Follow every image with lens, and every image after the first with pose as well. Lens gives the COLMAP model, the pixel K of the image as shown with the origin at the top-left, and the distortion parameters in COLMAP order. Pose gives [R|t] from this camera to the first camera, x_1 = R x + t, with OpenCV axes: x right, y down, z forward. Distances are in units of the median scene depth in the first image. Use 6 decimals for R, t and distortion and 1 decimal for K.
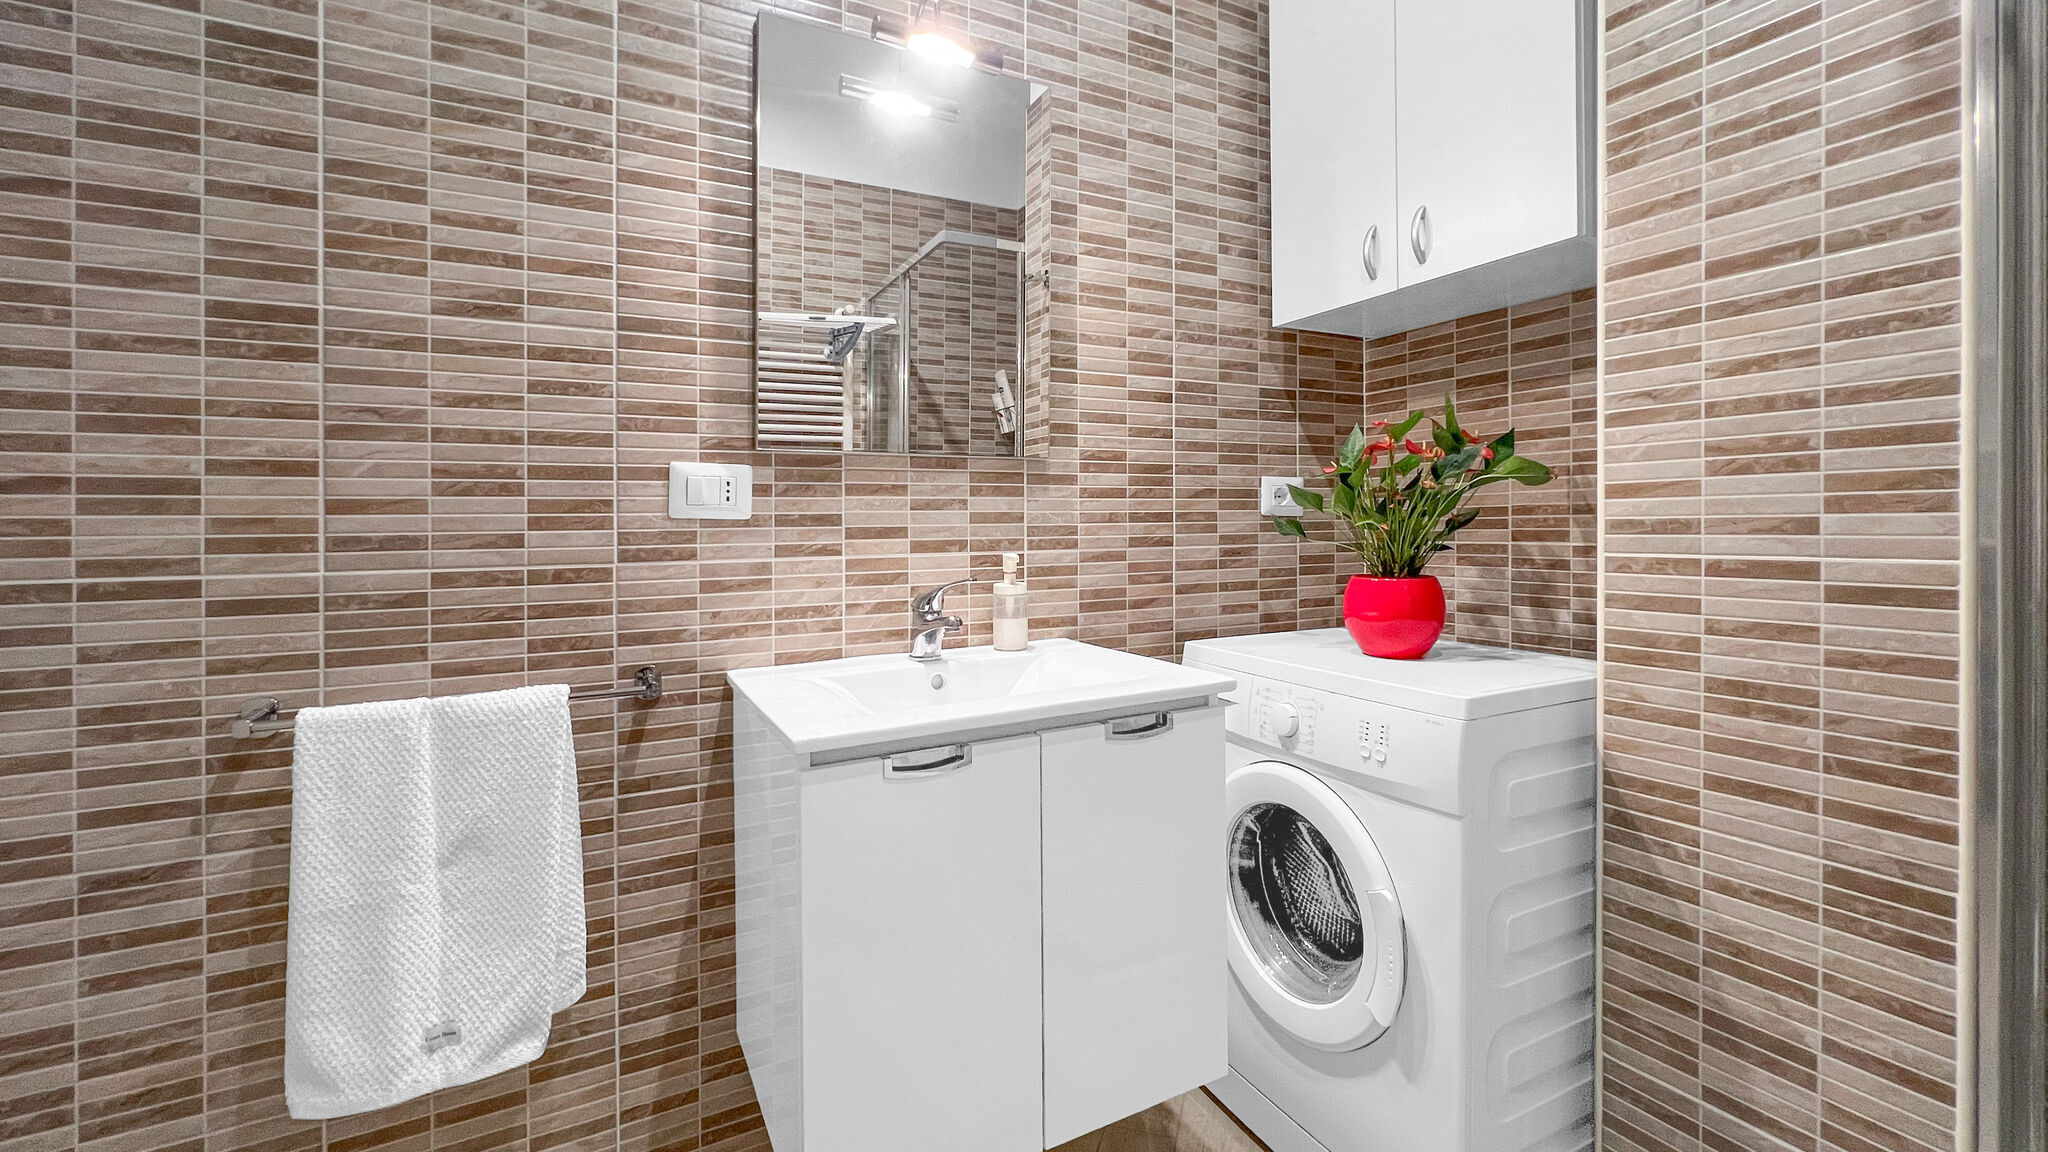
lens RADIAL K [[855.5, 0, 1004.4], [0, 855.5, 524.7], [0, 0, 1]] dist [-0.000514, 0.003274]
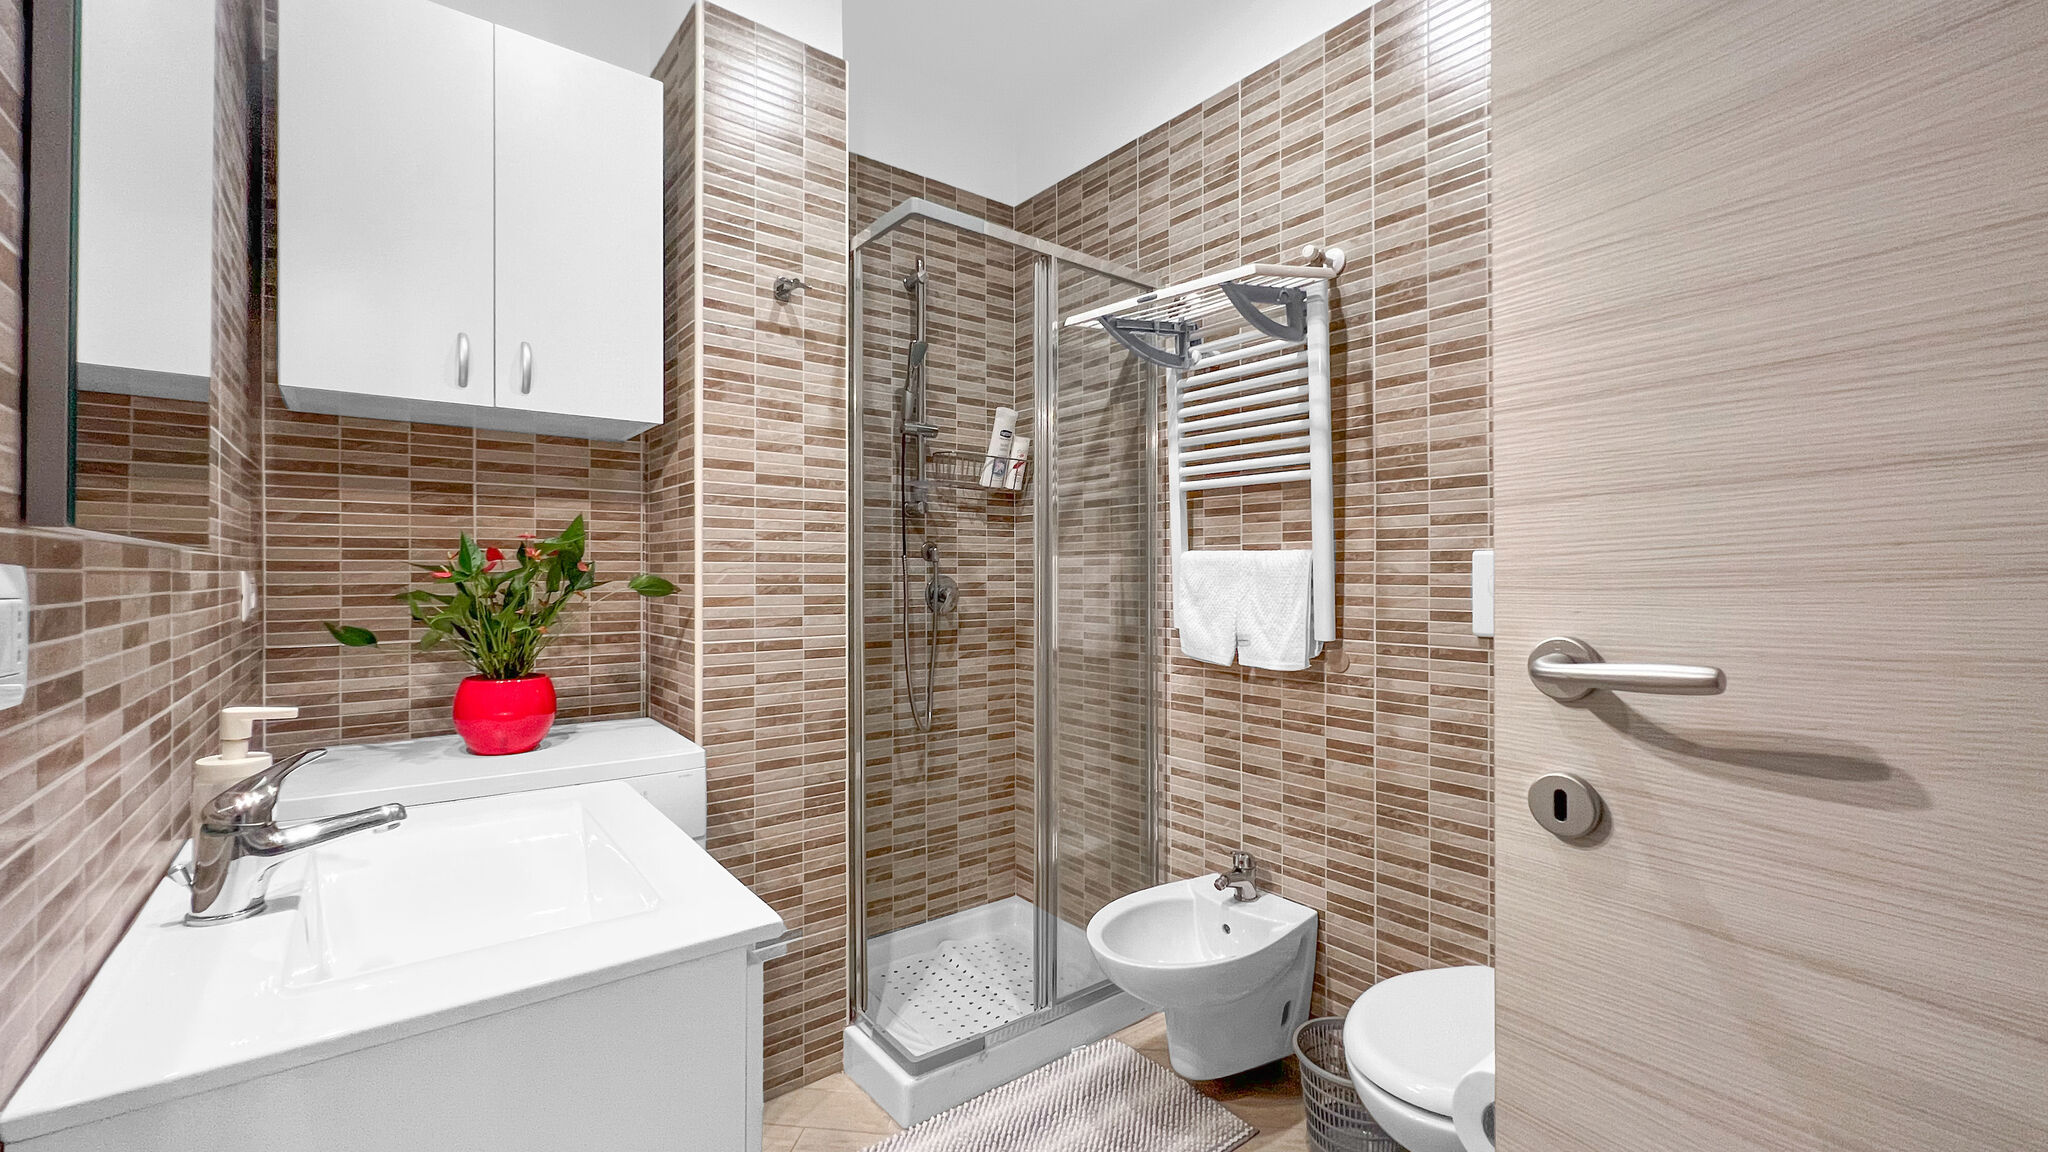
lens RADIAL K [[855.5, 0, 1019.6], [0, 855.5, 579.0], [0, 0, 1]] dist [-0.000514, 0.003274]
pose [[-0.198033, 0.004703, 0.980184, -1.036827], [-0.001625, 0.999986, -0.005127, -0.082587], [-0.980194, -0.002608, -0.198023, 0.833123]]
